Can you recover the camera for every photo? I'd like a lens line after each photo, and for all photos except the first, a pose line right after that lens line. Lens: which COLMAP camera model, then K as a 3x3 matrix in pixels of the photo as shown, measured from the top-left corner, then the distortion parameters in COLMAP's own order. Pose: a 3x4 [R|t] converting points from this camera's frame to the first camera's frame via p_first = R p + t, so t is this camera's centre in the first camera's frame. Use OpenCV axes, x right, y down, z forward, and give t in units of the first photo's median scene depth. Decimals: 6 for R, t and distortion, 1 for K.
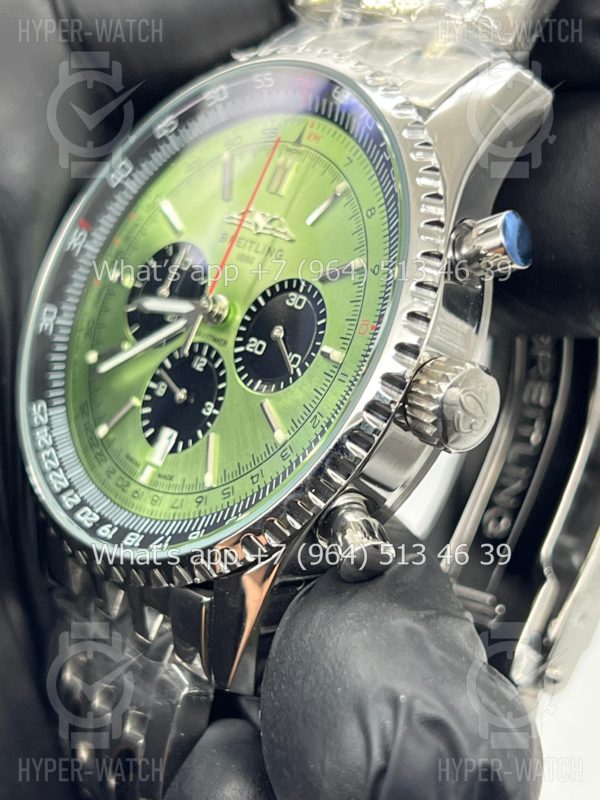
lens RADIAL K [[1949.3, 0, 300.0], [0, 1949.3, 400.0], [0, 0, 1]] dist [0.345411, -1.004055]
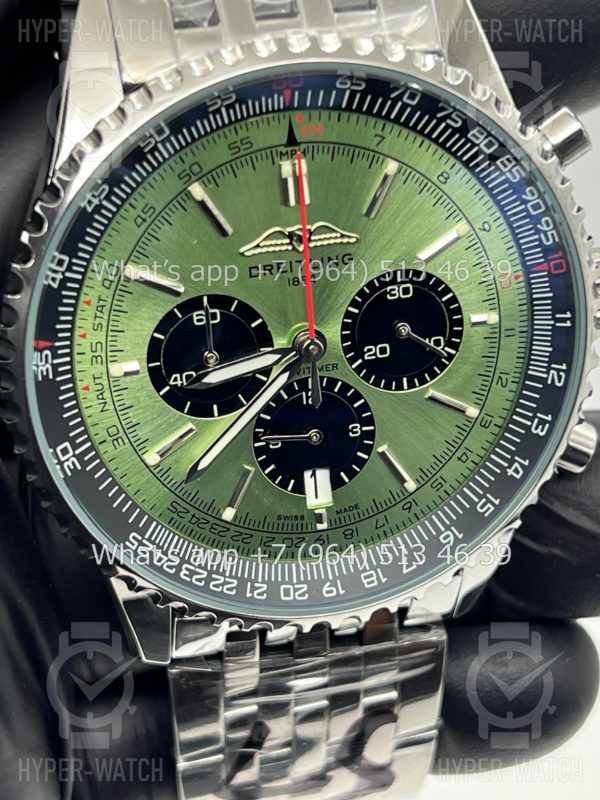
lens RADIAL K [[1949.3, 0, 300.0], [0, 1949.3, 400.0], [0, 0, 1]] dist [0.345411, -1.004055]
pose [[0.447014, -0.662862, 0.600660, -0.633523], [0.242028, 0.736062, 0.632167, -0.627684], [-0.861163, -0.137211, 0.489461, 0.555267]]
